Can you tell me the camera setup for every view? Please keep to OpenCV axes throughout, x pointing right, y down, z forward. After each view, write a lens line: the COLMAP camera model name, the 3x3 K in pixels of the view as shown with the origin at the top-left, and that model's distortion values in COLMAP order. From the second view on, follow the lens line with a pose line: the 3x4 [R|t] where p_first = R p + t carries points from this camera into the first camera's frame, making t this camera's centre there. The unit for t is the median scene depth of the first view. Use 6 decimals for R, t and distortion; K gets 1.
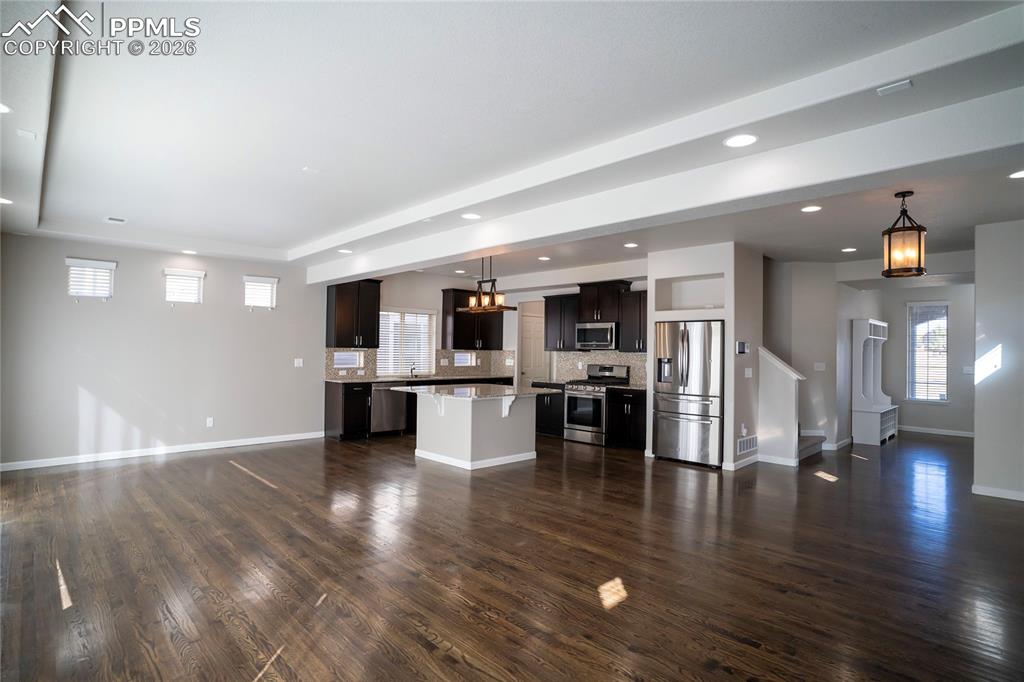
lens RADIAL K [[521.8, 0, 508.0], [0, 521.8, 337.7], [0, 0, 1]] dist [-0.058616, 0.020998]
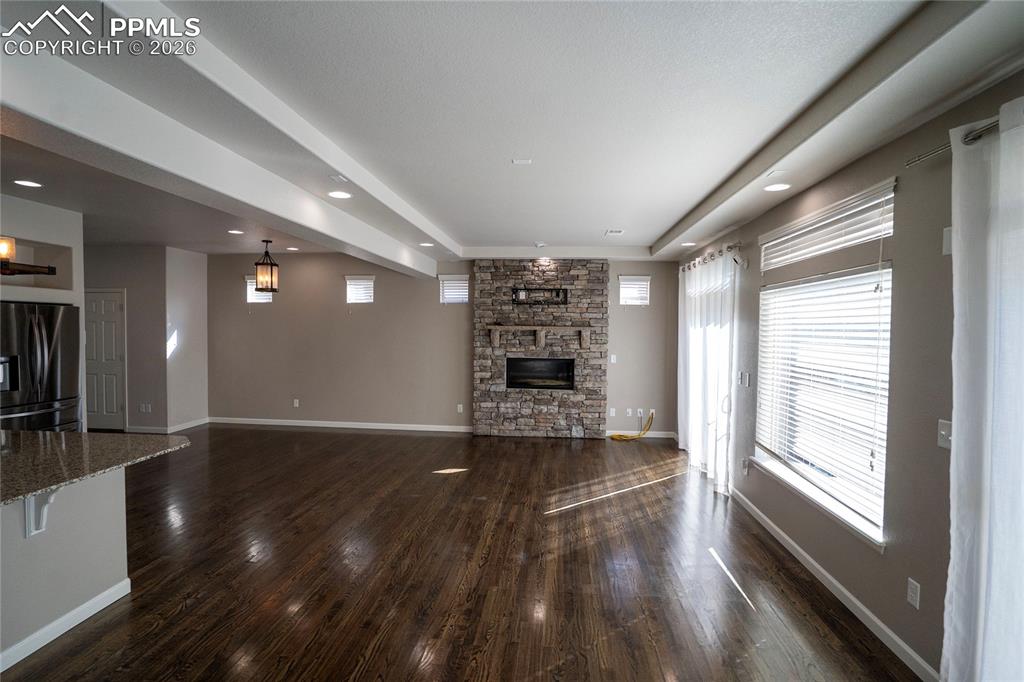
lens RADIAL K [[521.8, 0, 512.7], [0, 521.8, 345.6], [0, 0, 1]] dist [-0.058616, 0.020998]
pose [[-0.651435, -0.047847, 0.757194, -0.509562], [-0.037457, 0.998821, 0.030891, -0.015336], [-0.757779, -0.008239, -0.652459, 0.766008]]
